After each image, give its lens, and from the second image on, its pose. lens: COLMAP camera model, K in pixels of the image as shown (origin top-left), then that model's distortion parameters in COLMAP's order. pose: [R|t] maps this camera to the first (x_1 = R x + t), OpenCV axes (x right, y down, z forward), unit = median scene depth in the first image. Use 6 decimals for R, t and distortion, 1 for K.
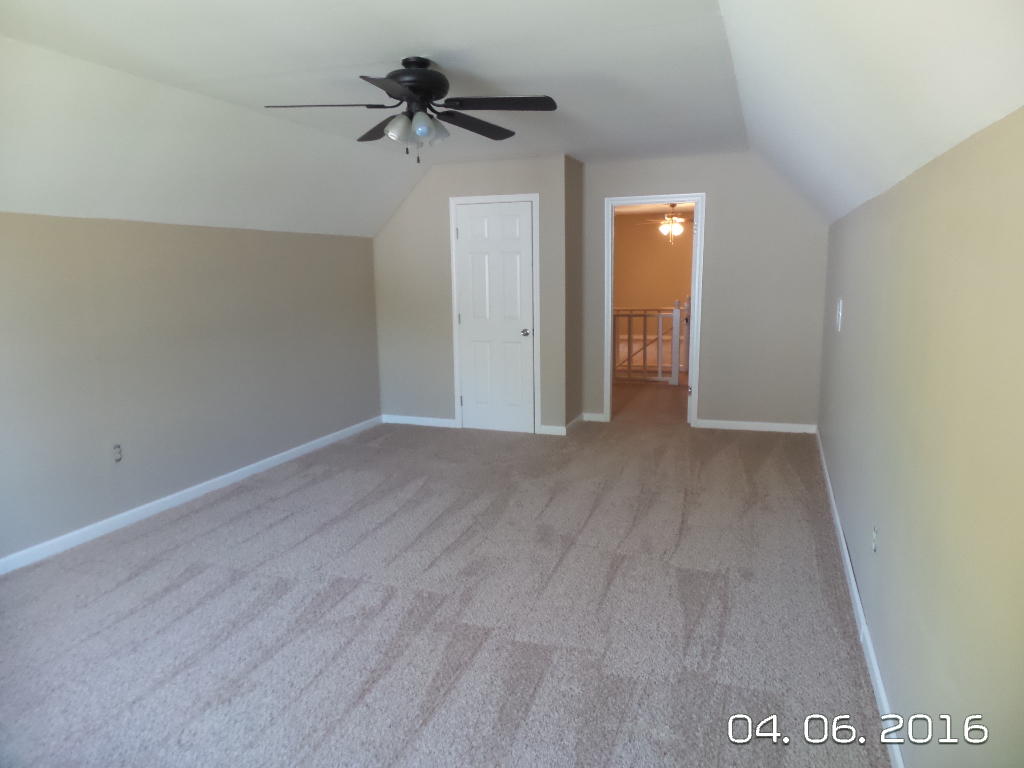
lens RADIAL K [[704.5, 0, 513.1], [0, 704.5, 388.8], [0, 0, 1]] dist [-0.008757, 0.006366]
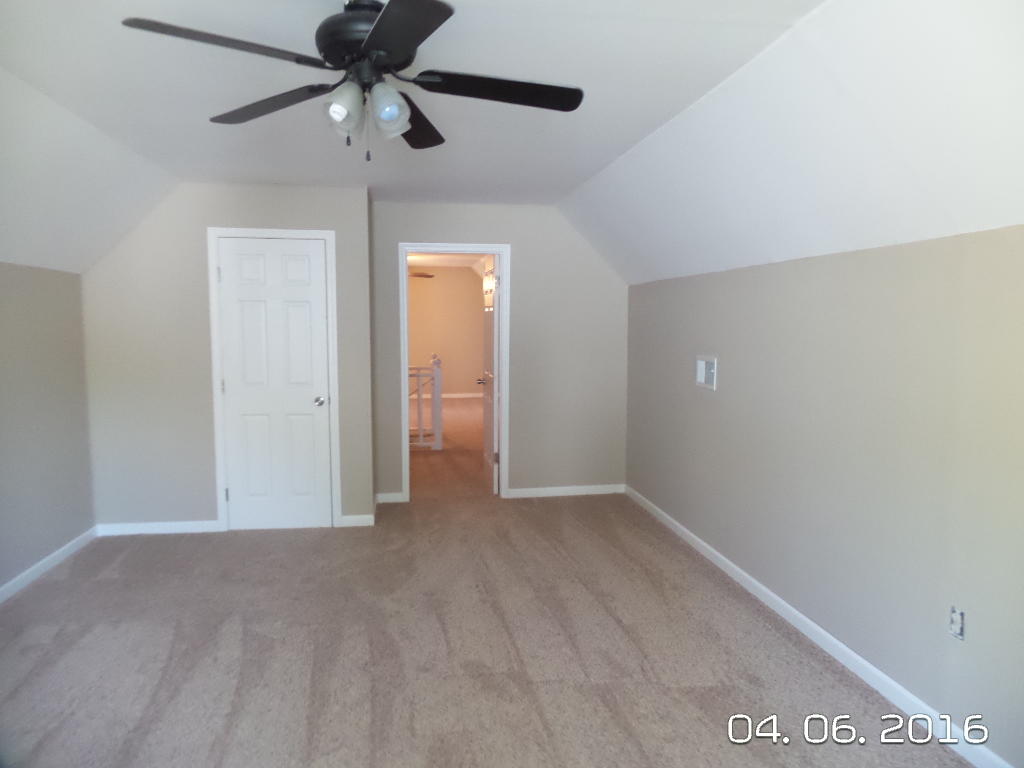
lens RADIAL K [[704.5, 0, 514.1], [0, 704.5, 376.5], [0, 0, 1]] dist [-0.008757, 0.006366]
pose [[0.868338, -0.019356, 0.495595, -0.201097], [0.066418, 0.994776, -0.077521, -0.033594], [-0.491506, 0.100231, 0.865087, 0.218282]]
